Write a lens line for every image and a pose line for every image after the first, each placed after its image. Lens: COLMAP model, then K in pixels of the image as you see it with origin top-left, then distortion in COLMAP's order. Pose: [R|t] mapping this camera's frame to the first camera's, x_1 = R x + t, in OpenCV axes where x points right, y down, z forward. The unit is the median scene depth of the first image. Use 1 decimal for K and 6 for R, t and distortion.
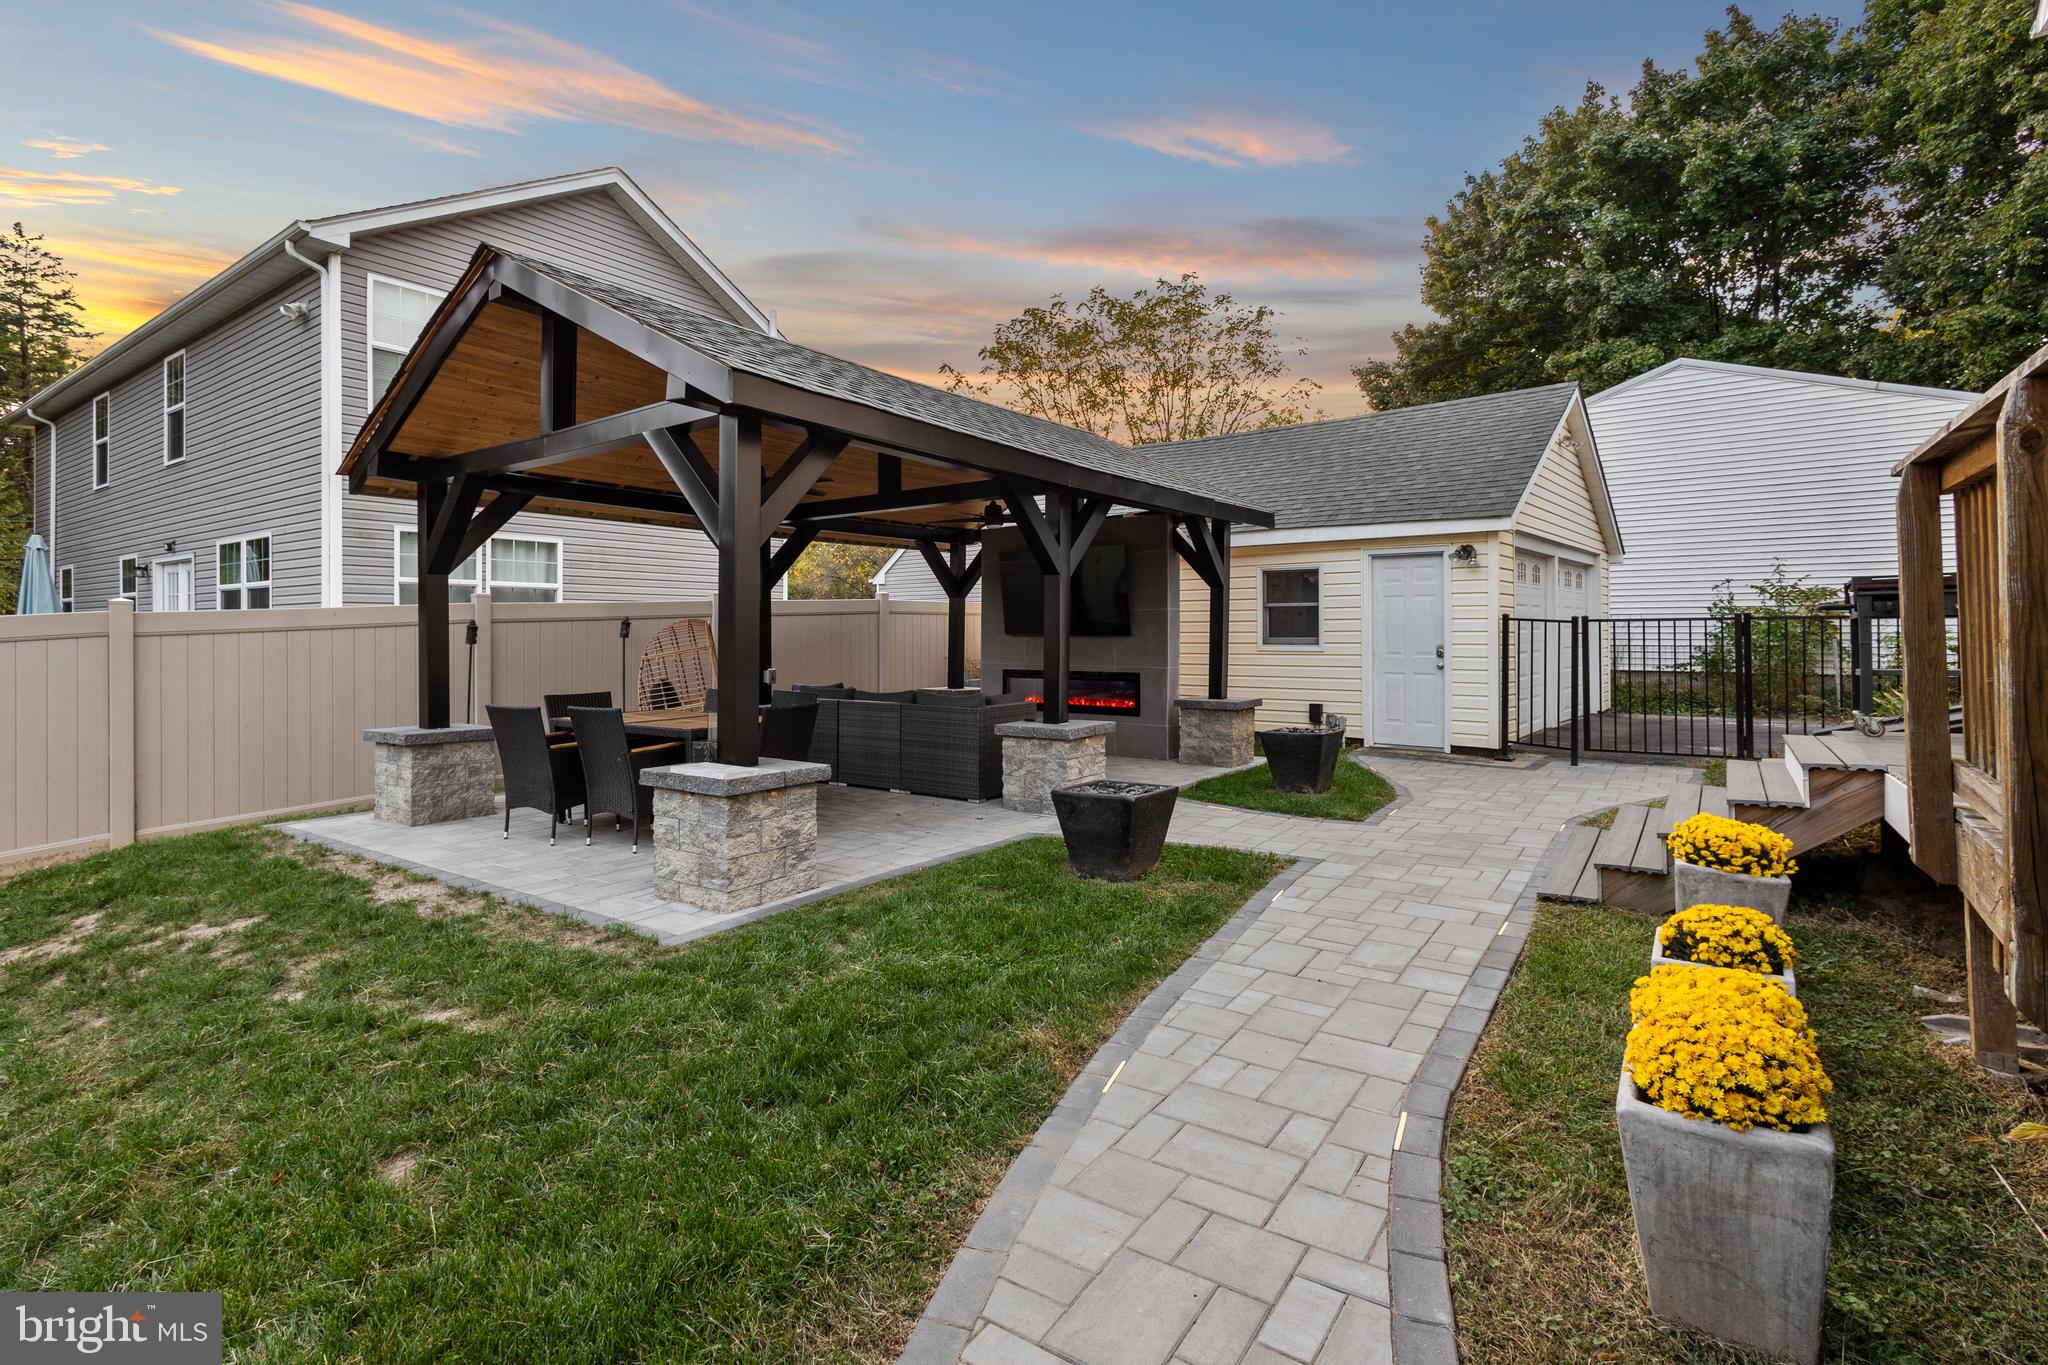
lens RADIAL K [[963.7, 0, 1027.6], [0, 963.7, 665.1], [0, 0, 1]] dist [-0.001089, -0.000222]
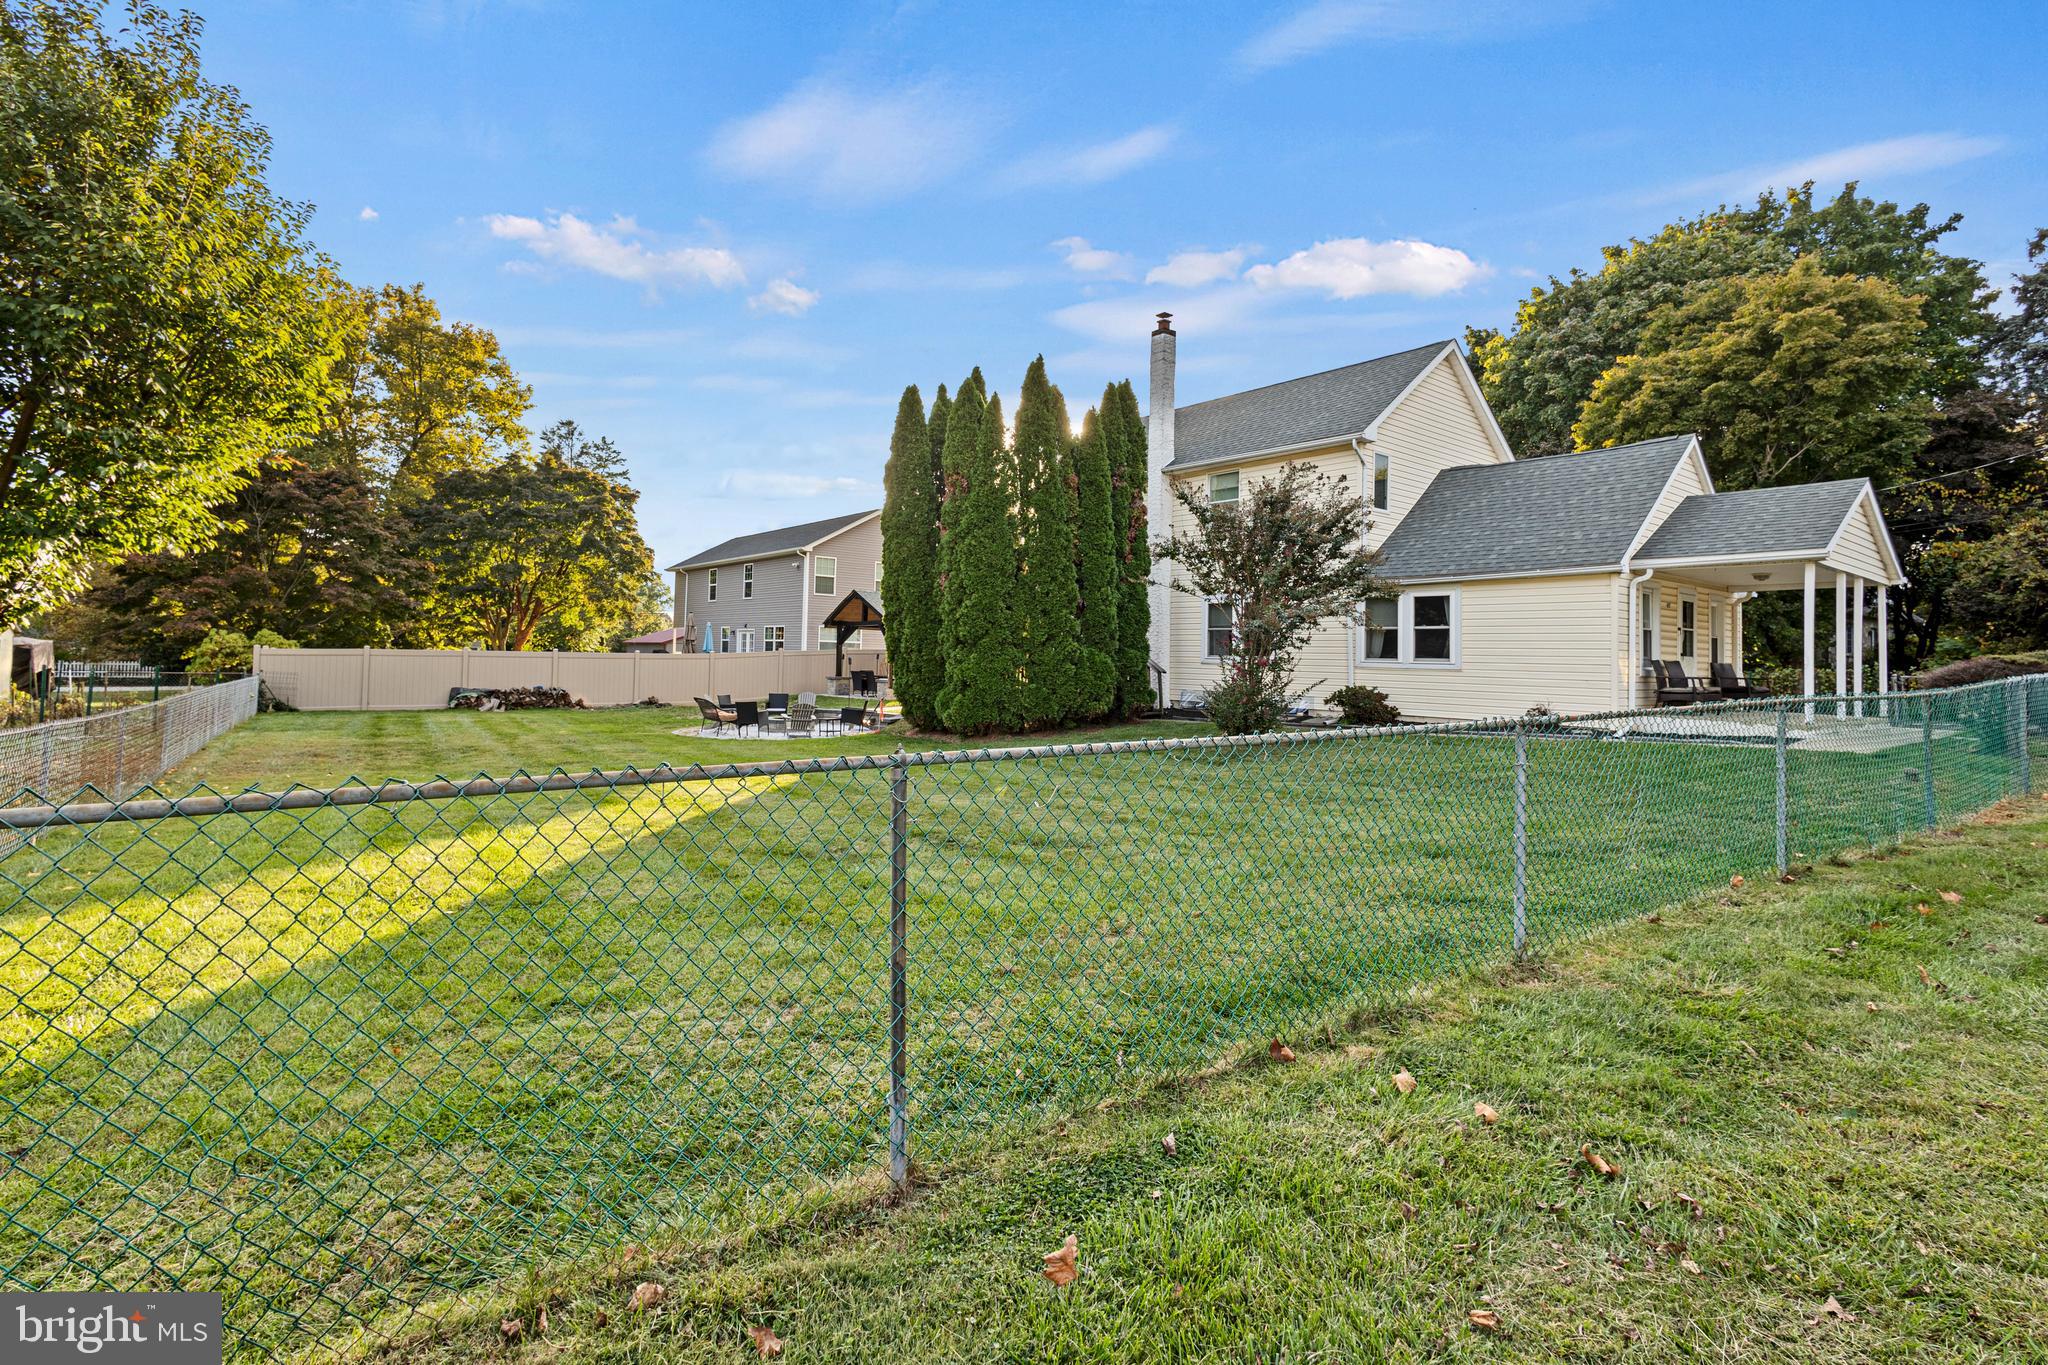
lens RADIAL K [[963.7, 0, 1027.6], [0, 963.7, 665.1], [0, 0, 1]] dist [-0.001089, -0.000222]
pose [[0.957200, -0.003940, -0.289400, 0.993882], [-0.002740, 0.999739, -0.022671, 0.070072], [0.289414, 0.022494, 0.956940, -1.979203]]
